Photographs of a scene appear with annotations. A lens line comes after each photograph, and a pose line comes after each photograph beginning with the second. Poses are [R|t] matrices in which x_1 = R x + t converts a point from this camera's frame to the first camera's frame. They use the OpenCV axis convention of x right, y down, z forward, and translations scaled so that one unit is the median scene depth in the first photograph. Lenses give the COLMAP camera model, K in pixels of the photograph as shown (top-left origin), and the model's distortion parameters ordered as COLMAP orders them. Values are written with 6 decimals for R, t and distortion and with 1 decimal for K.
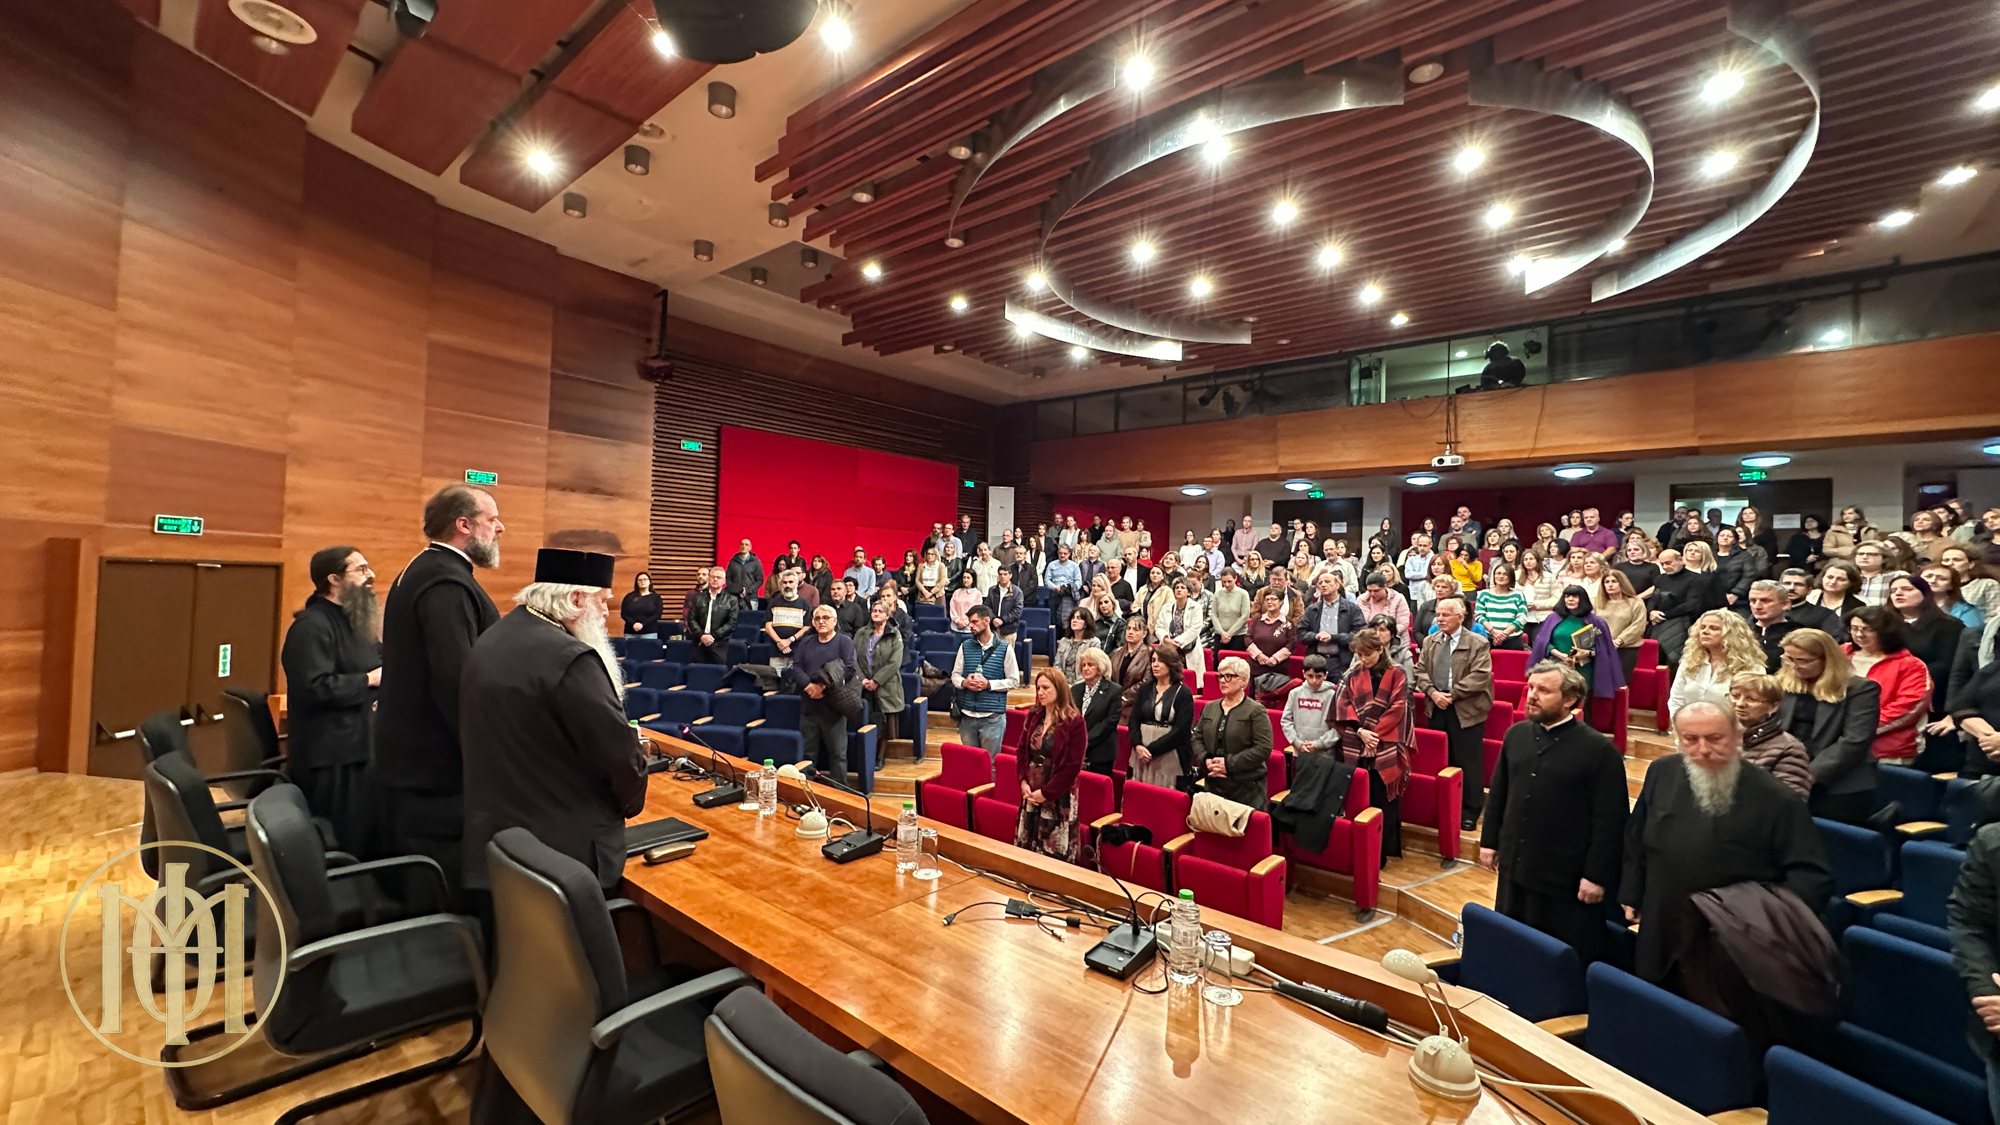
lens RADIAL K [[796.6, 0, 1000.7], [0, 796.6, 565.5], [0, 0, 1]] dist [-0.002883, 0.000647]
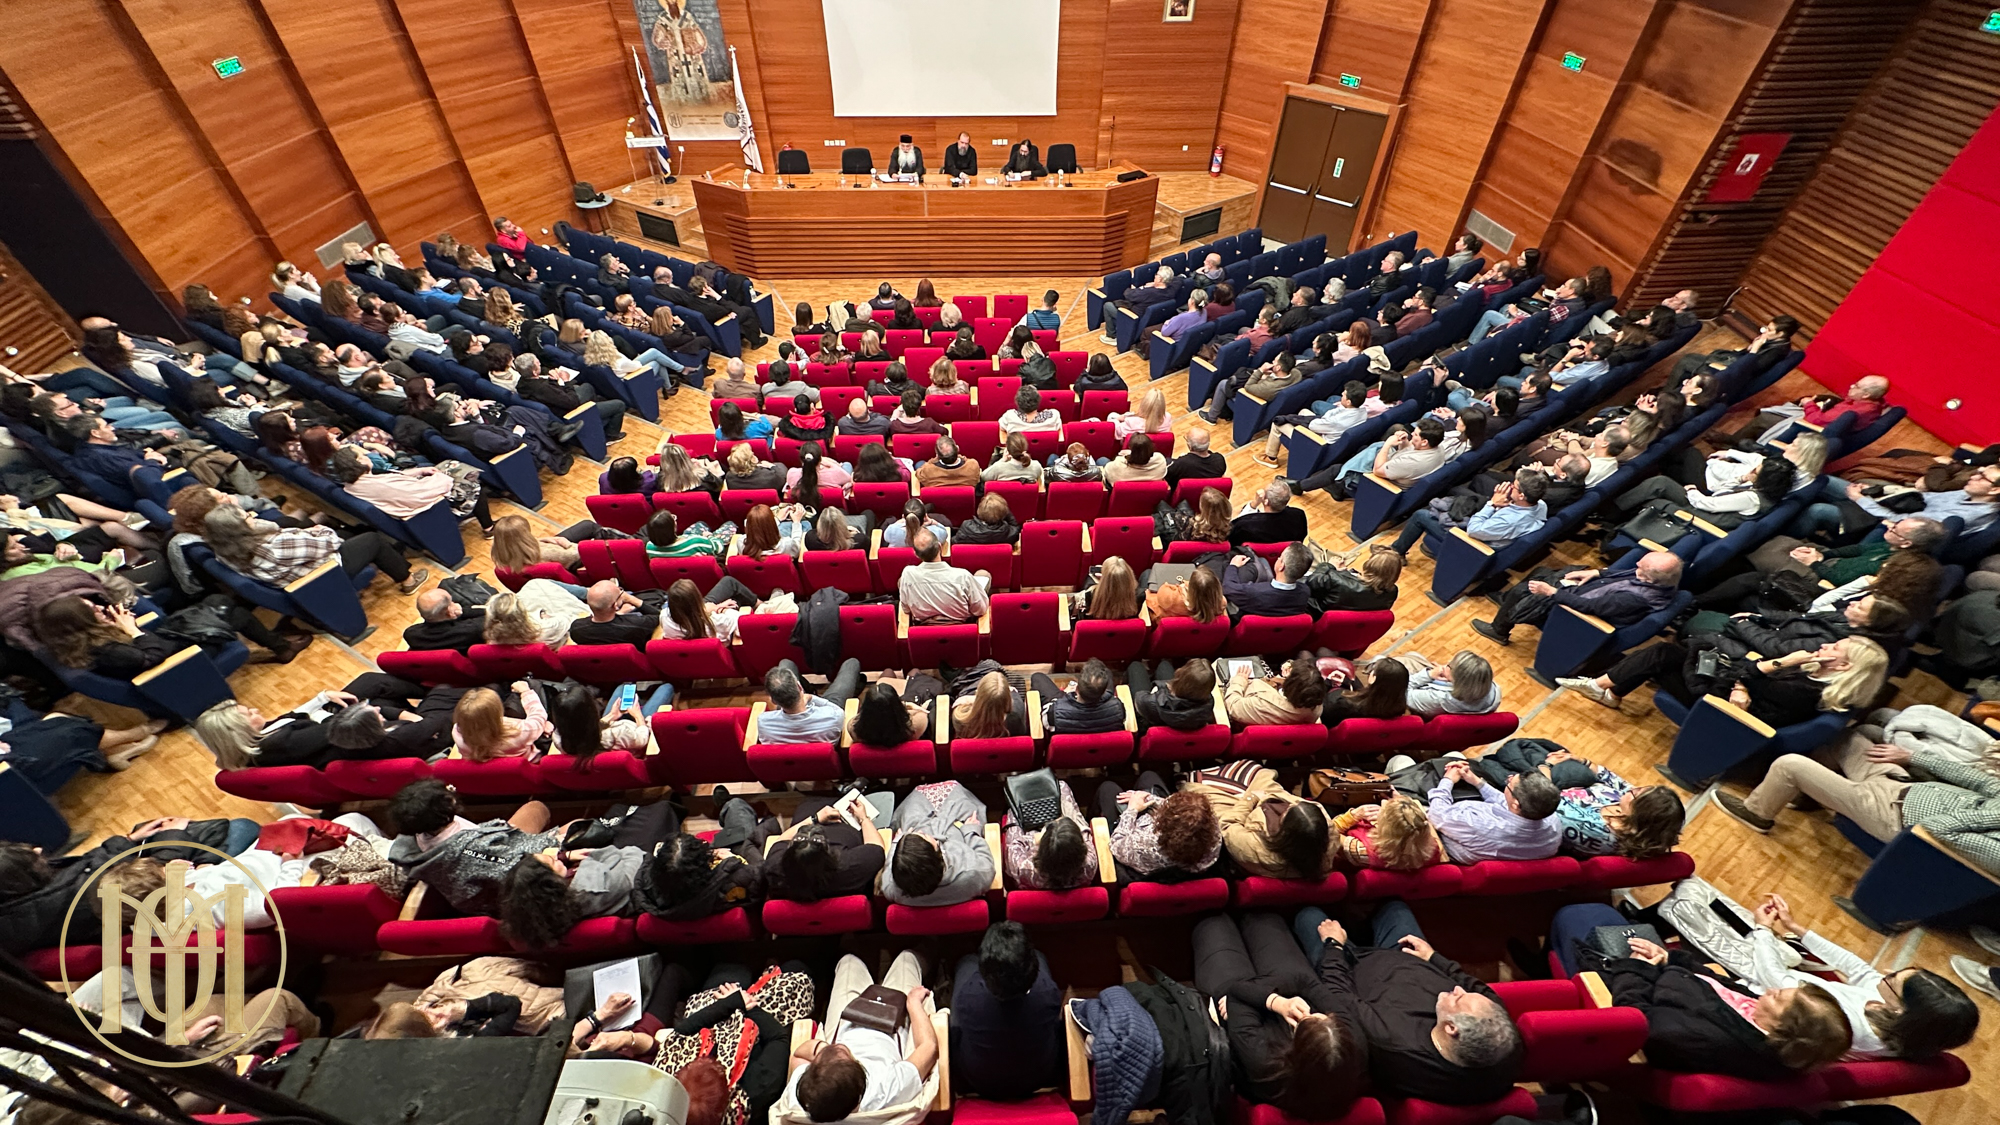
lens RADIAL K [[796.6, 0, 1000.4], [0, 796.6, 562.4], [0, 0, 1]] dist [-0.002883, 0.000647]
pose [[-0.725726, 0.454659, -0.516340, 0.840587], [-0.013926, 0.740650, 0.671747, -0.375047], [0.687843, 0.494695, -0.531177, 1.643158]]
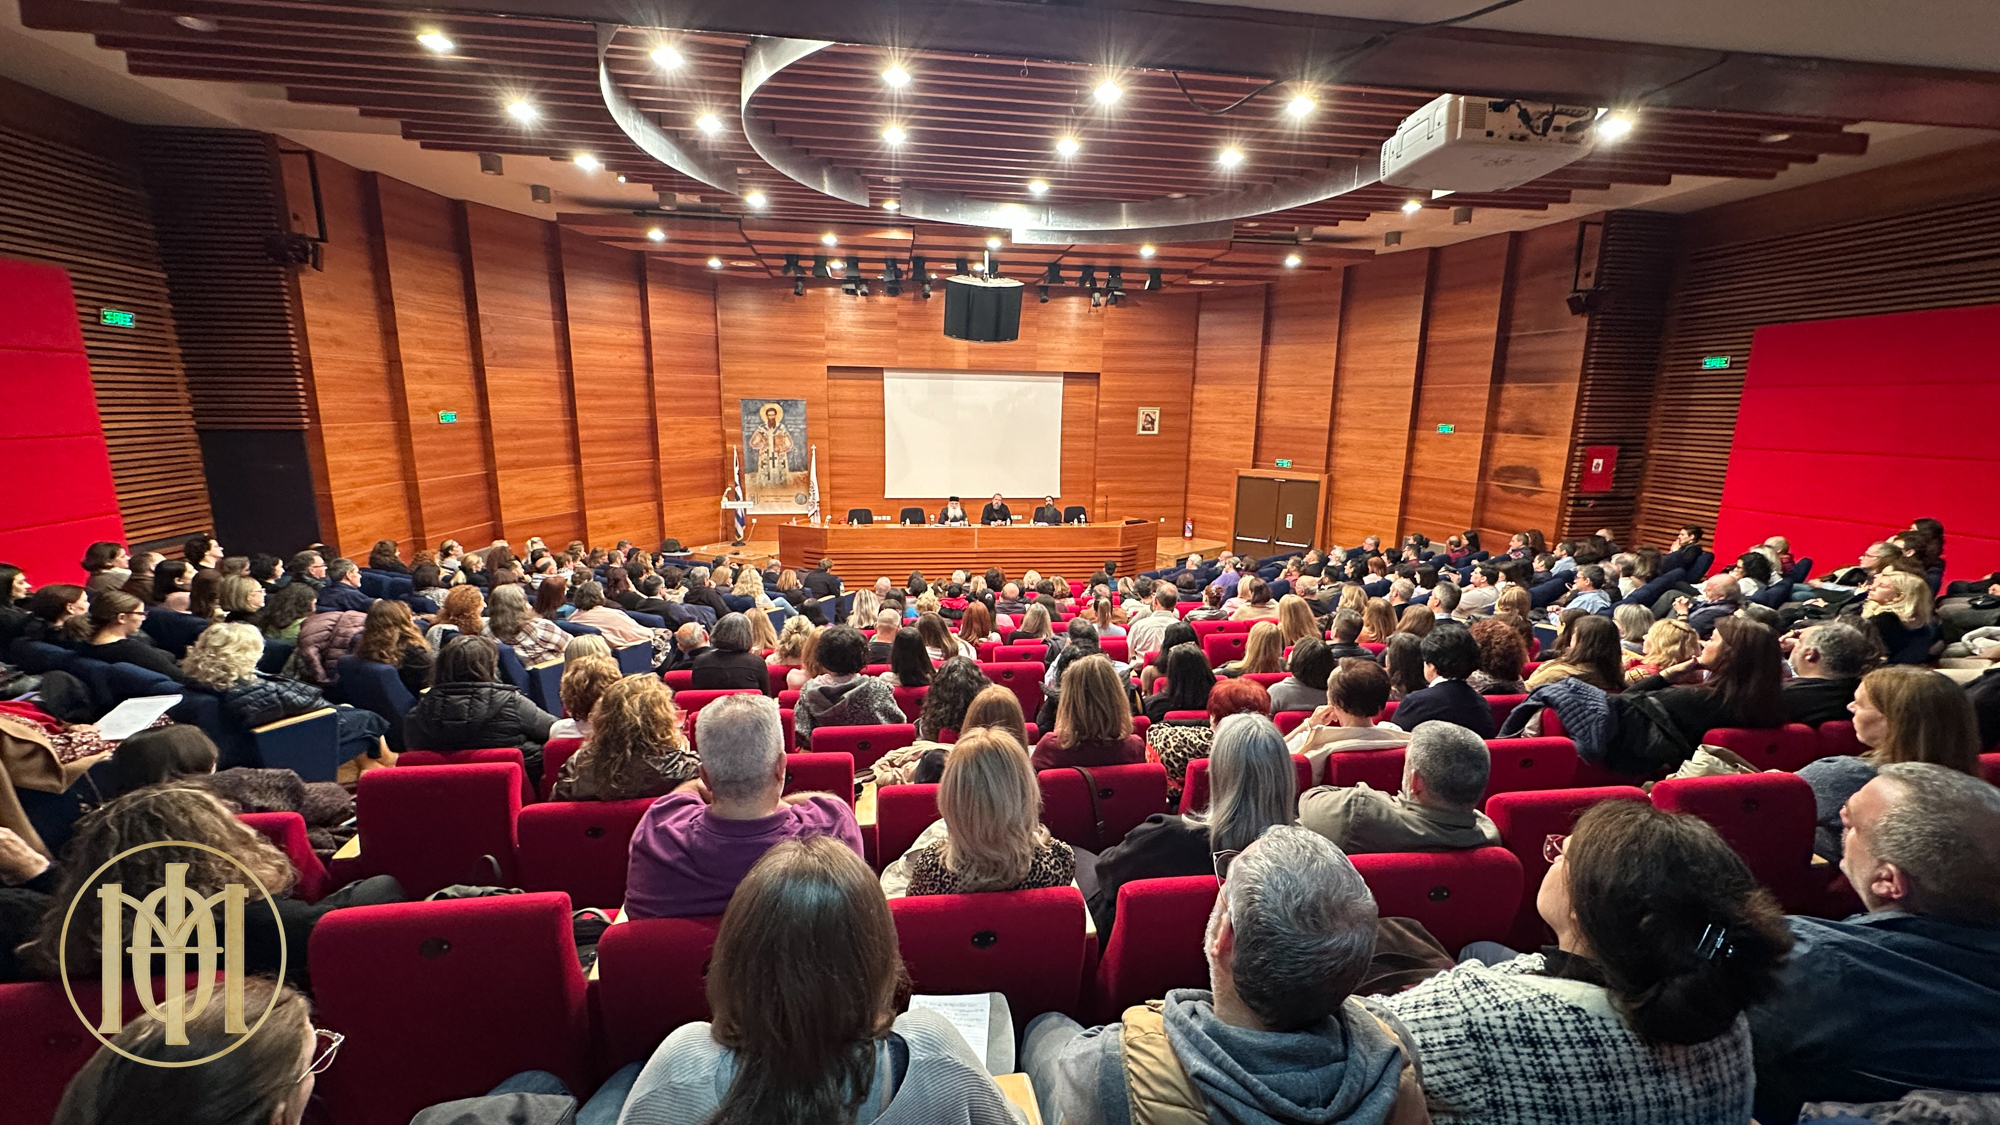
lens RADIAL K [[796.6, 0, 1000.6], [0, 796.6, 563.2], [0, 0, 1]] dist [-0.002883, 0.000647]
pose [[-0.651807, 0.111617, -0.750126, 1.192730], [-0.018529, 0.986471, 0.162885, -0.109636], [0.758158, 0.120069, -0.640921, 1.631248]]
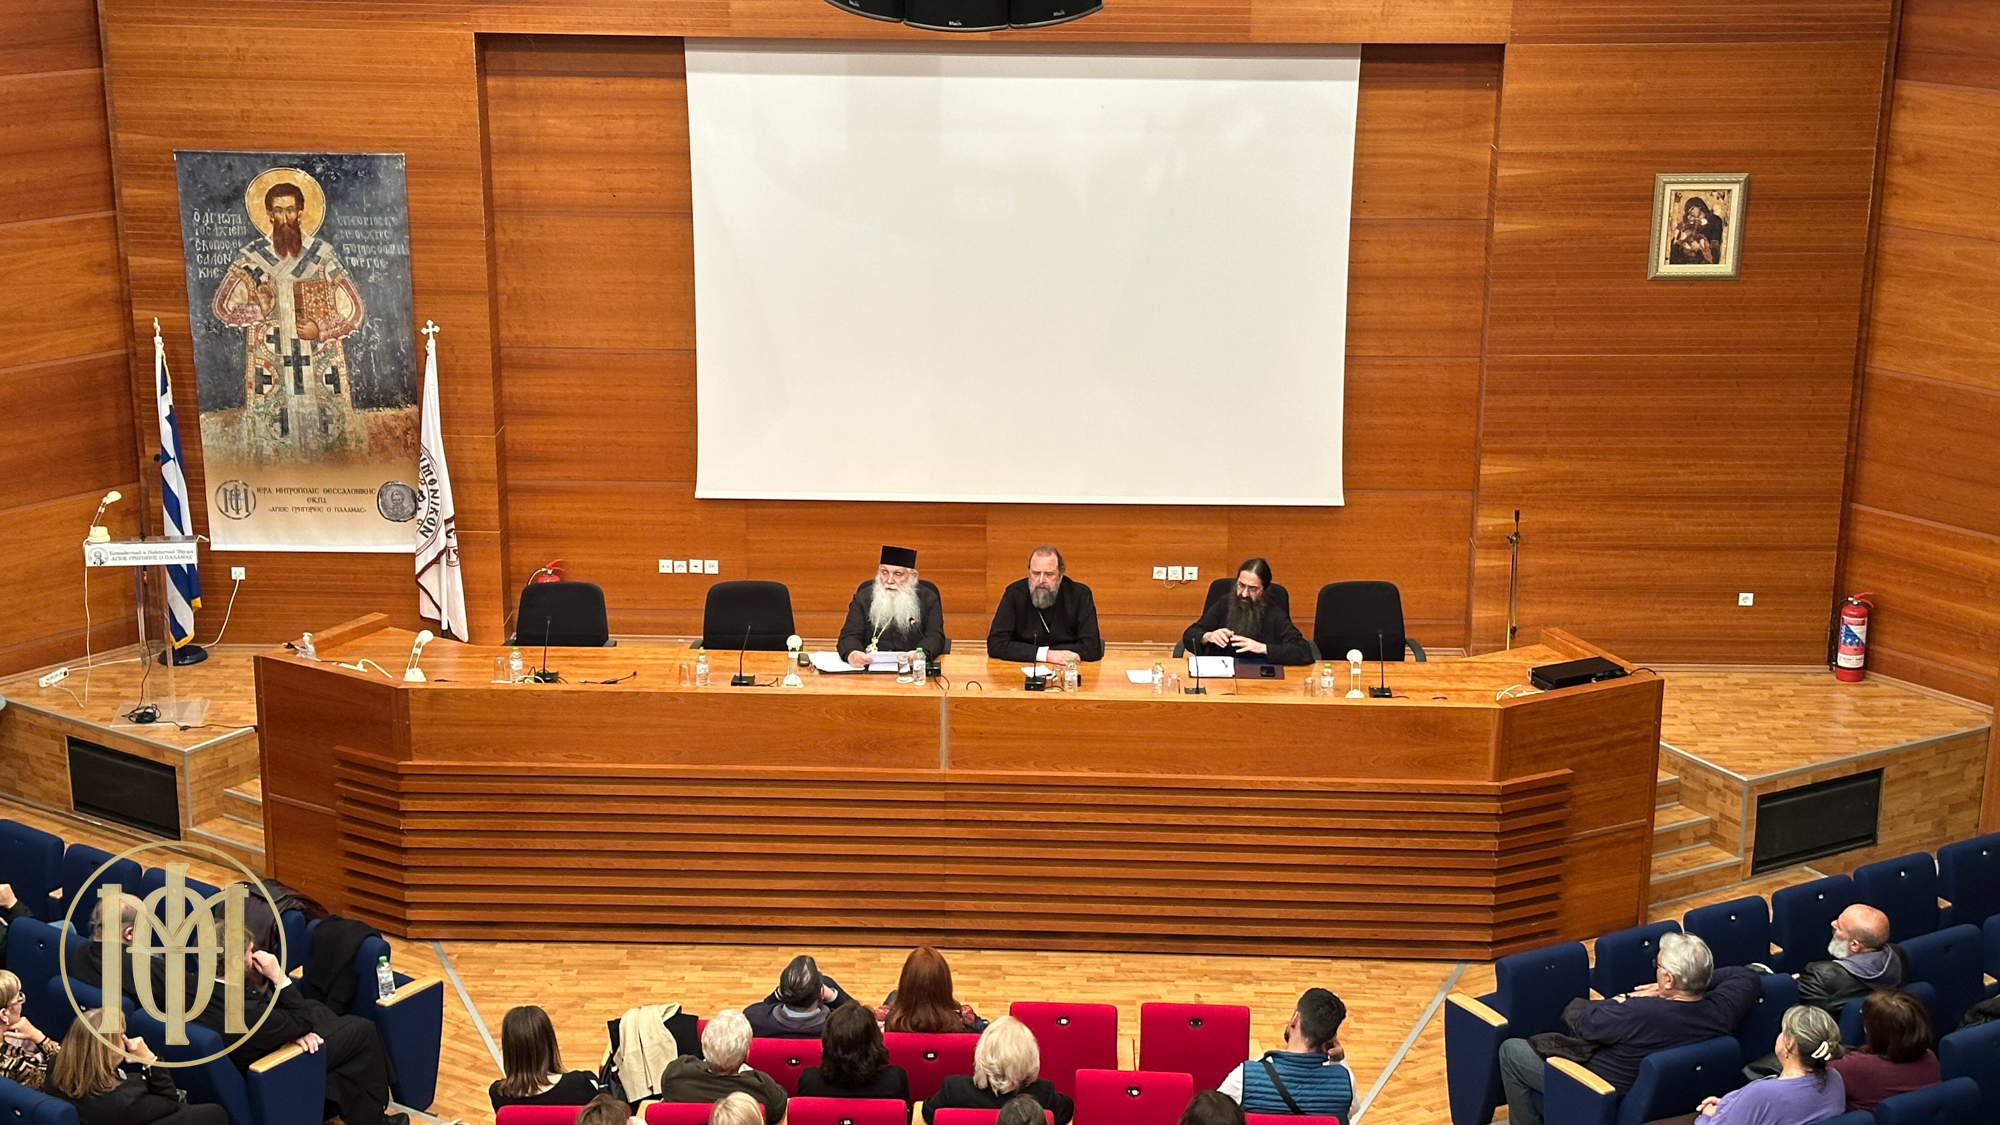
lens RADIAL K [[2765.0, 0, 978.9], [0, 2765.0, 568.7], [0, 0, 1]] dist [0.136052, 0.000000]
pose [[-0.777728, 0.146009, -0.611408, 0.879549], [-0.012531, 0.968855, 0.247311, -0.390892], [0.628476, 0.200002, -0.751676, 1.700614]]
